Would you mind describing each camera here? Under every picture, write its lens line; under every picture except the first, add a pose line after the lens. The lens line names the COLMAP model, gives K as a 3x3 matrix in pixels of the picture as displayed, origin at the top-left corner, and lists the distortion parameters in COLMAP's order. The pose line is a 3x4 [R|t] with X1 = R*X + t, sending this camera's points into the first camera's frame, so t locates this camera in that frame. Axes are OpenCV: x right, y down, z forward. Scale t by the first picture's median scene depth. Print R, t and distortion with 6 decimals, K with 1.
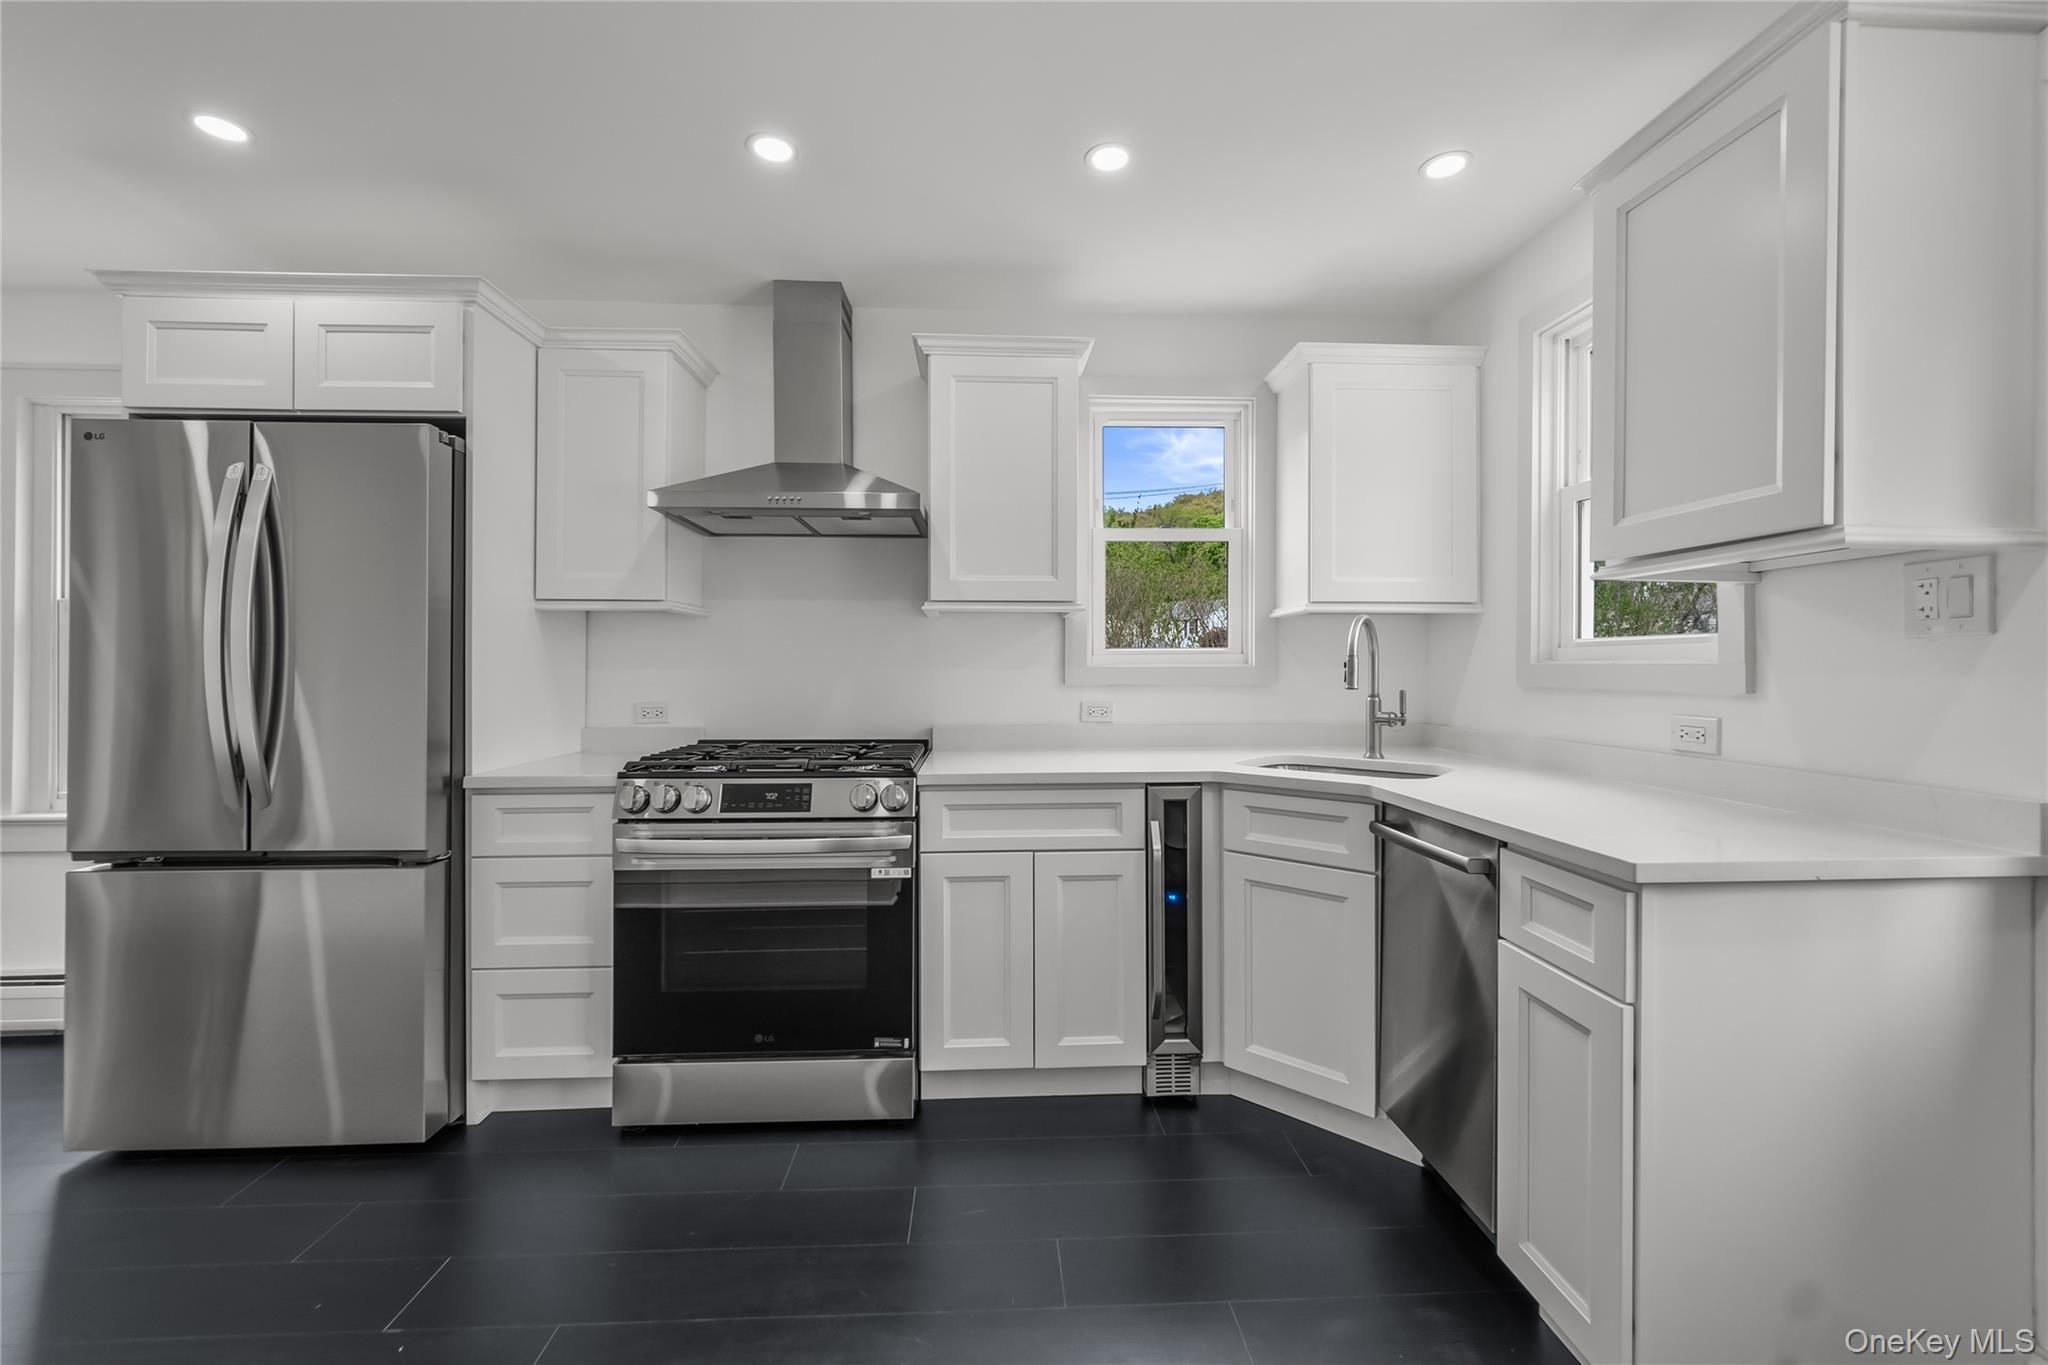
lens RADIAL K [[821.7, 0, 1023.3], [0, 821.7, 666.5], [0, 0, 1]] dist [0.001590, -0.000992]
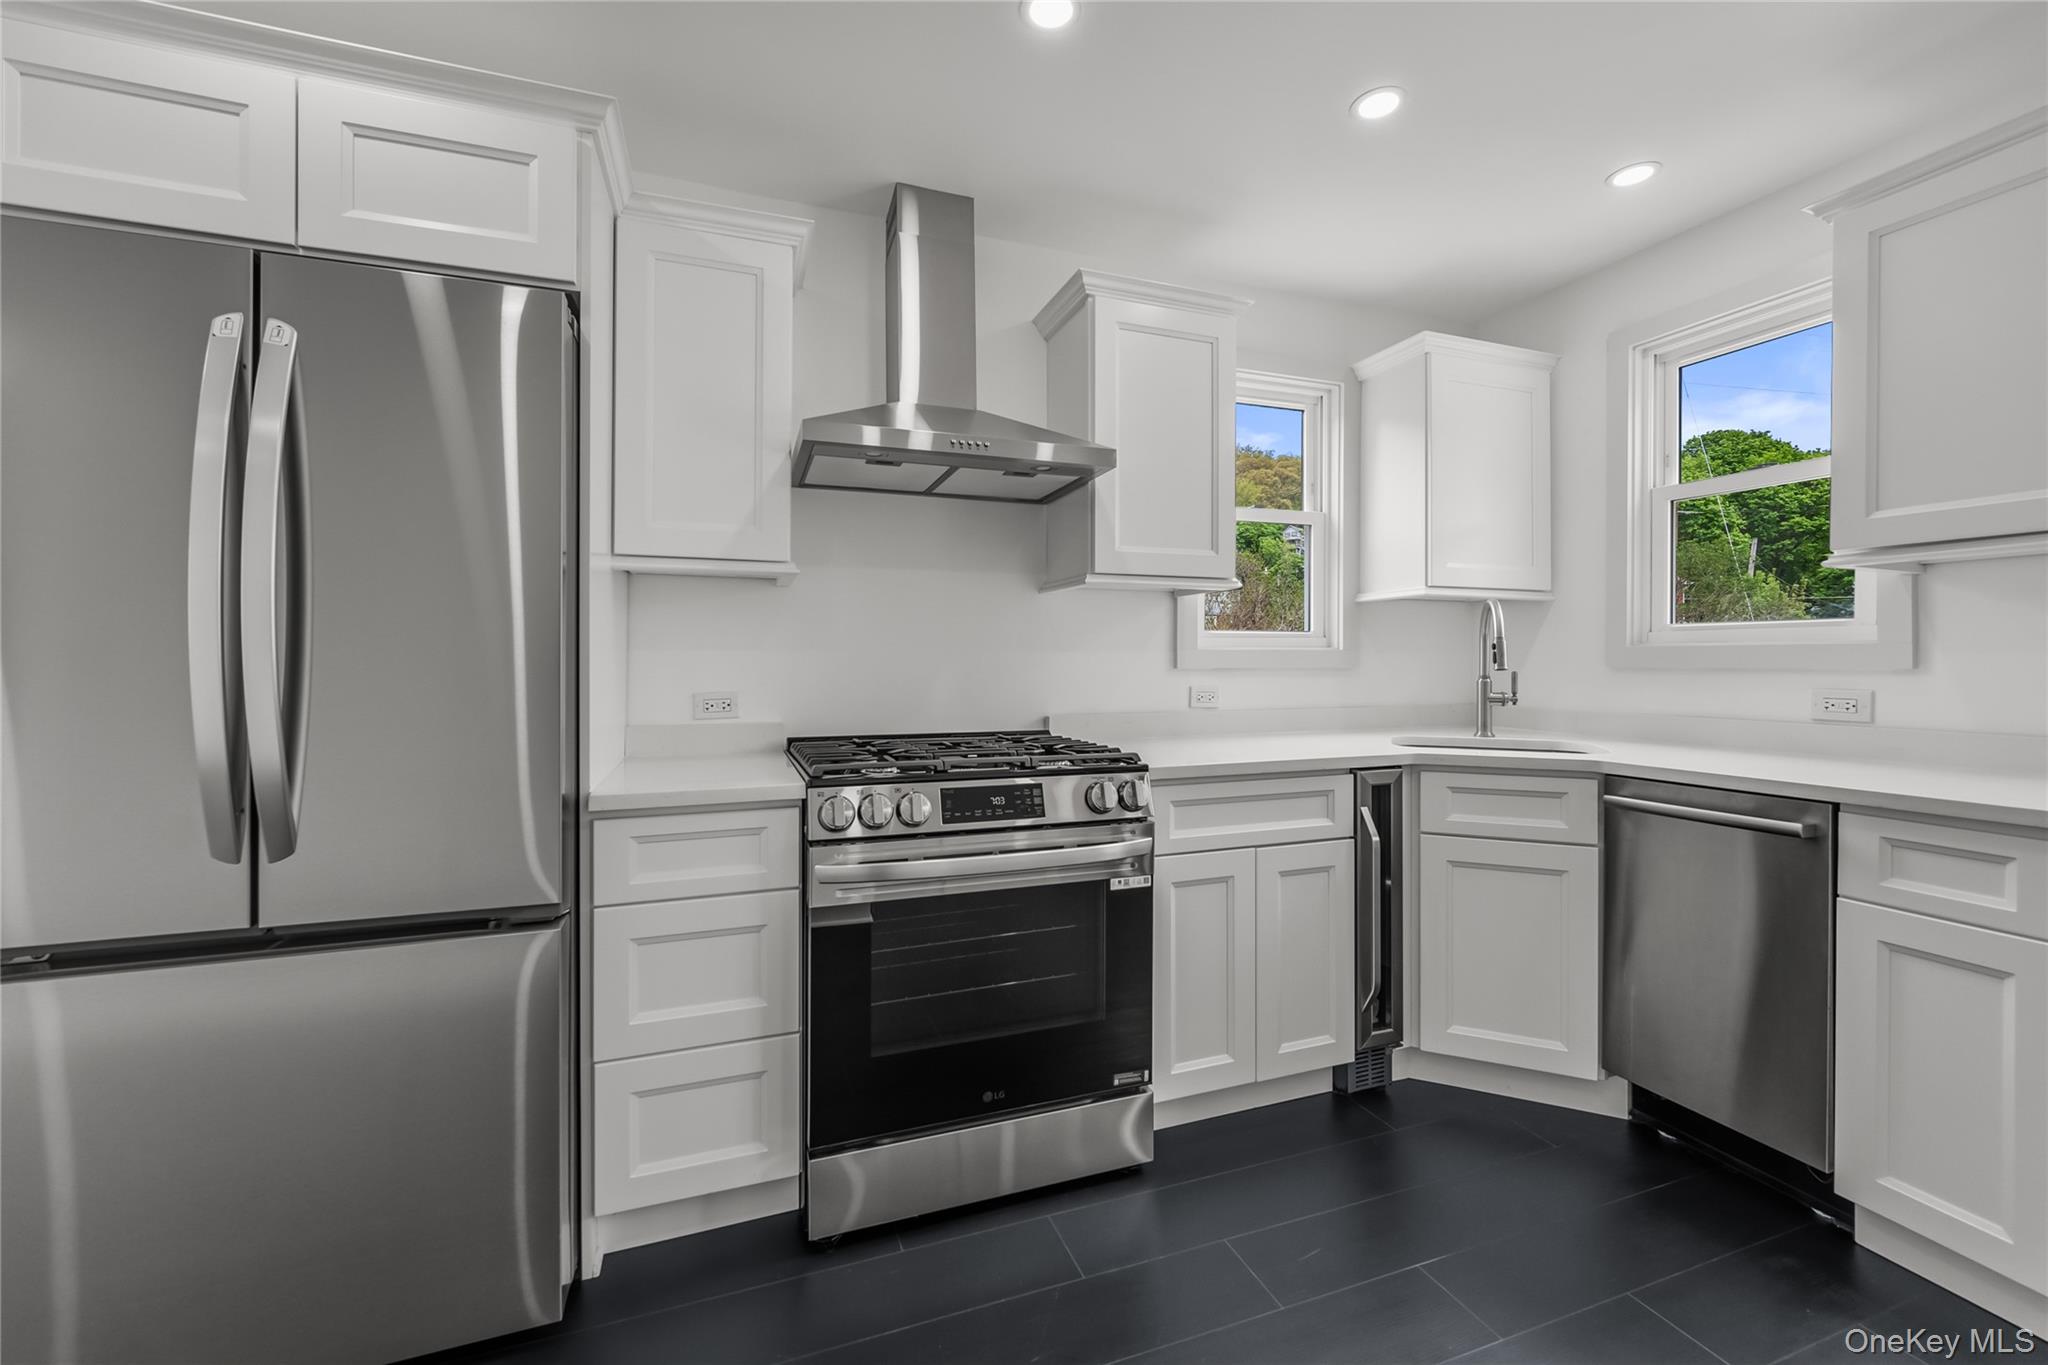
lens RADIAL K [[821.7, 0, 1027.2], [0, 821.7, 661.9], [0, 0, 1]] dist [0.001590, -0.000992]
pose [[0.955677, -0.000677, 0.294418, -0.517088], [-0.000361, 0.999994, 0.003470, 0.015294], [-0.294418, -0.003423, 0.955670, 0.201921]]
